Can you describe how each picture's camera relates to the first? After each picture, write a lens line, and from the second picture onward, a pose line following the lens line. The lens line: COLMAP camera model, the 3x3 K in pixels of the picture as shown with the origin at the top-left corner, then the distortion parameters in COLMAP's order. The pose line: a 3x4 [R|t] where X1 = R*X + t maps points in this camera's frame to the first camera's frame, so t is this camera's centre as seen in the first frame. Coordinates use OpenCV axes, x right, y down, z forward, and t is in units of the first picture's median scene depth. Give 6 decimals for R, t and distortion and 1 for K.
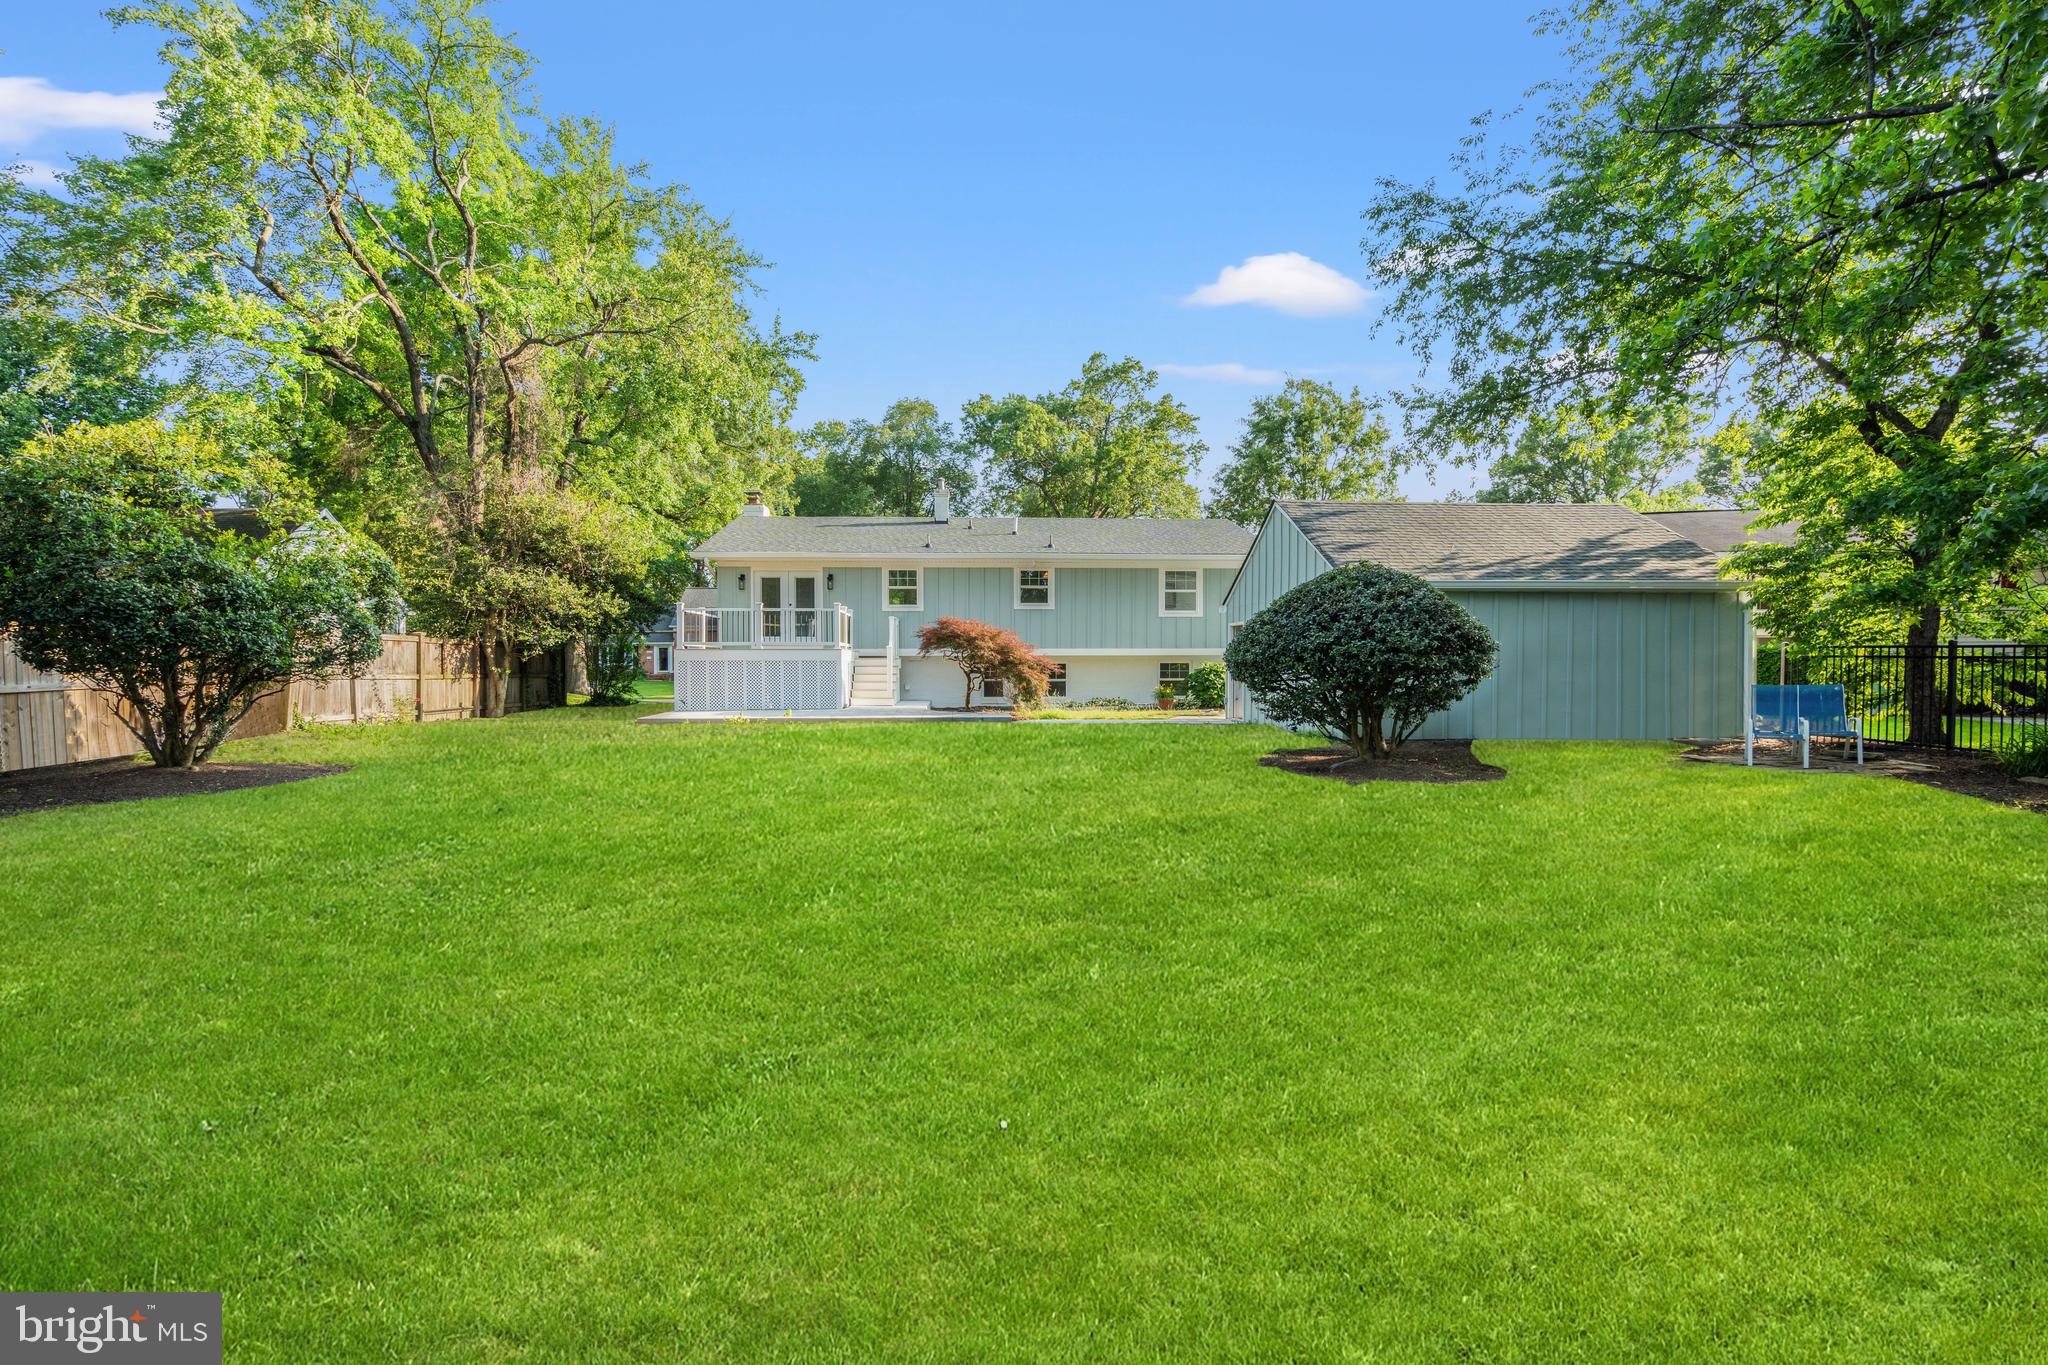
lens RADIAL K [[923.0, 0, 1015.3], [0, 923.0, 694.3], [0, 0, 1]] dist [-0.003158, -0.000347]
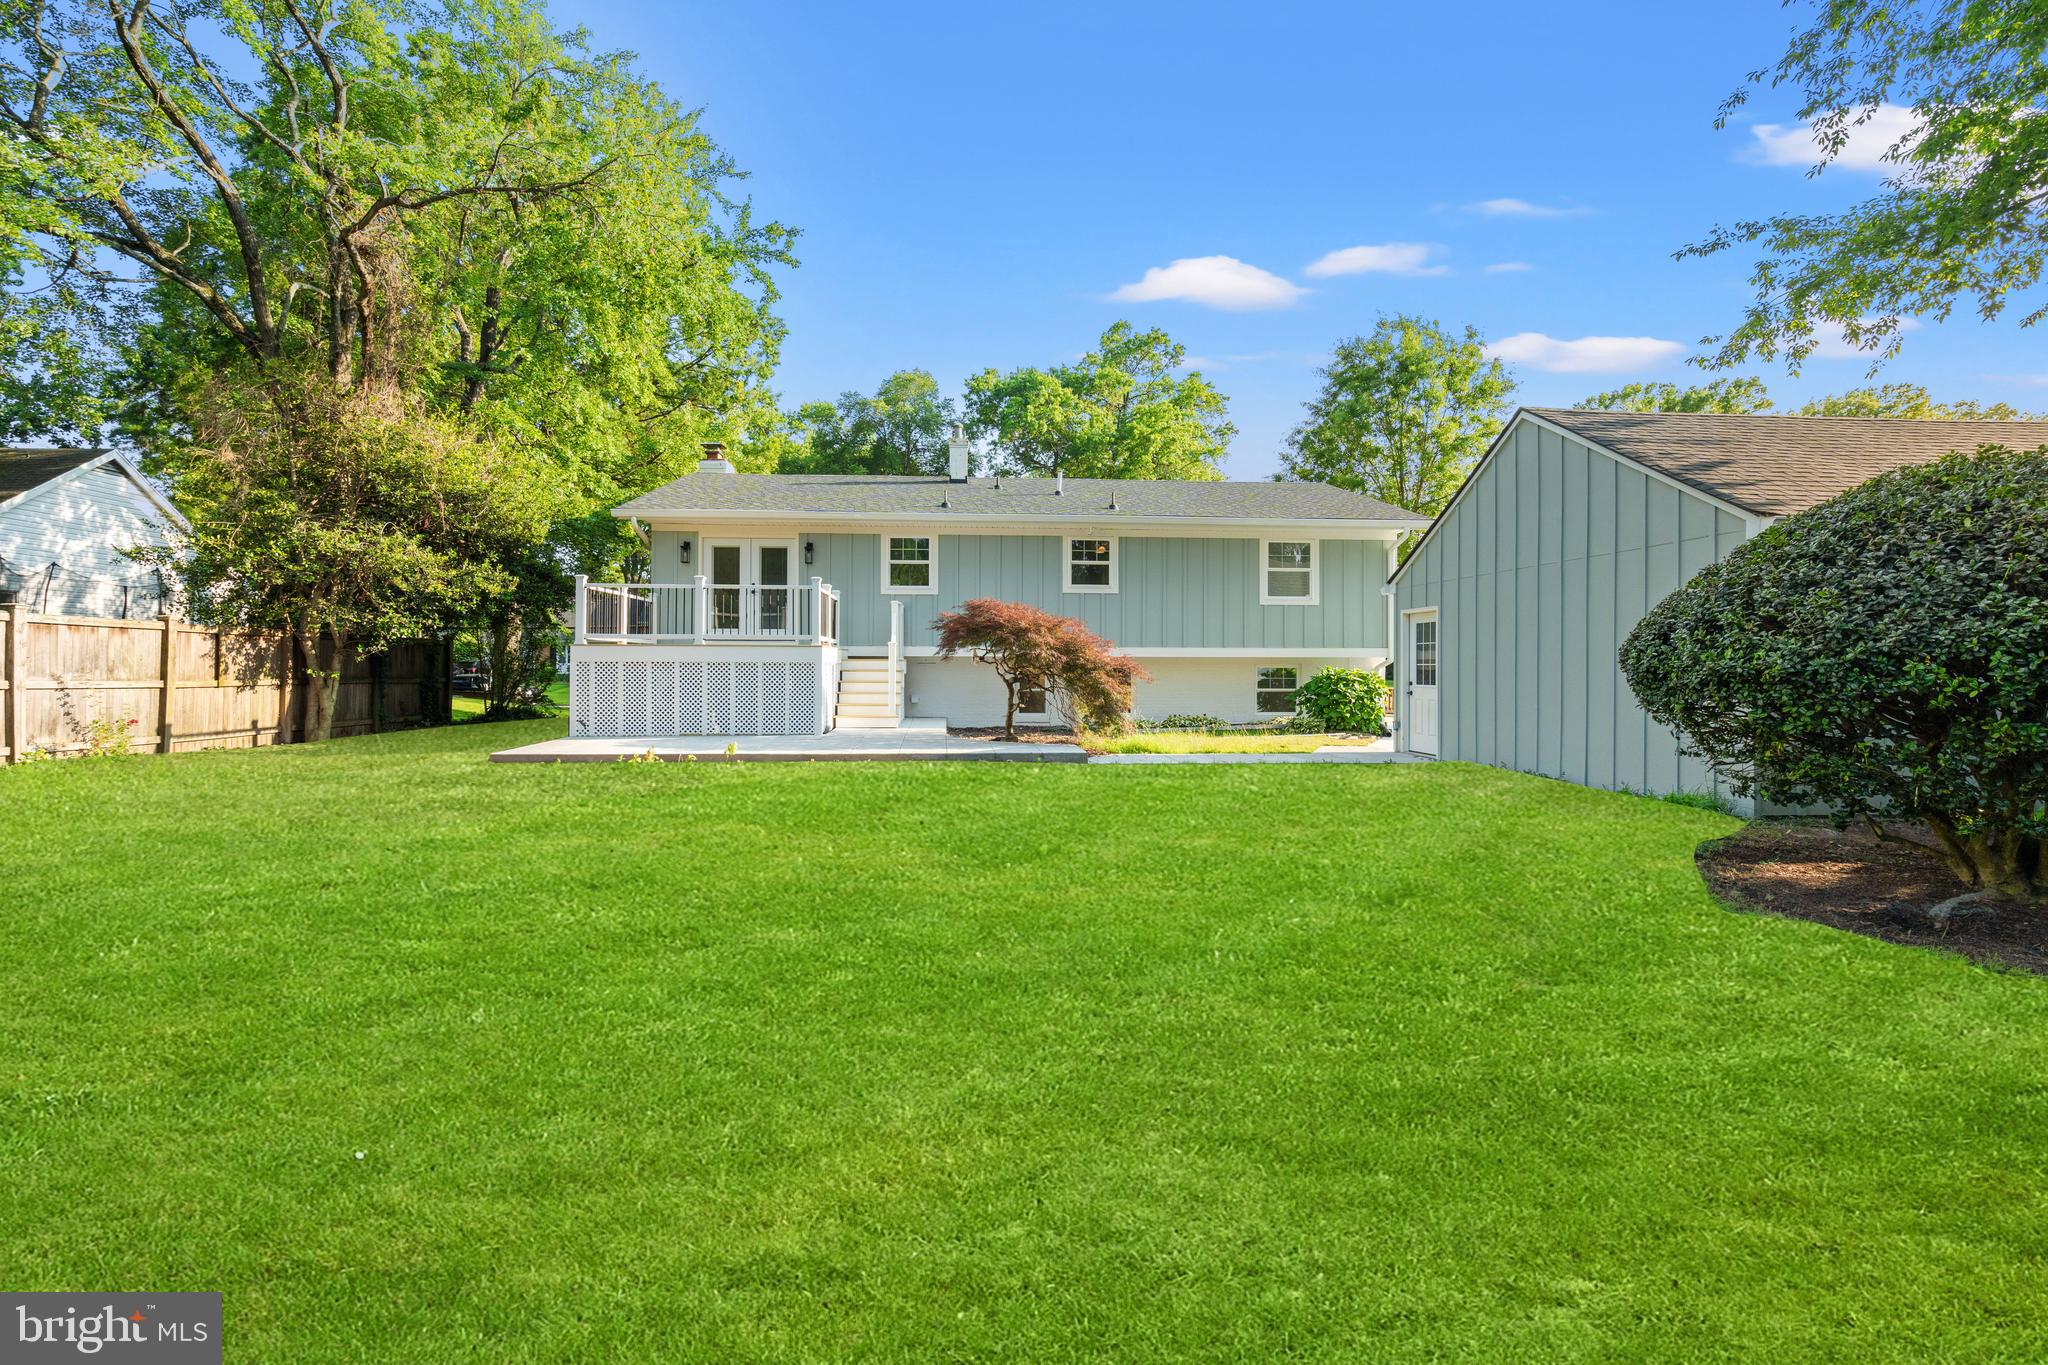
lens RADIAL K [[930.8, 0, 1022.5], [0, 930.8, 665.4], [0, 0, 1]] dist [-0.001853, -0.000430]
pose [[0.999811, 0.005747, 0.018594, -0.046459], [-0.005123, 0.999428, -0.033427, -0.010480], [-0.018776, 0.033325, 0.999268, 0.270792]]
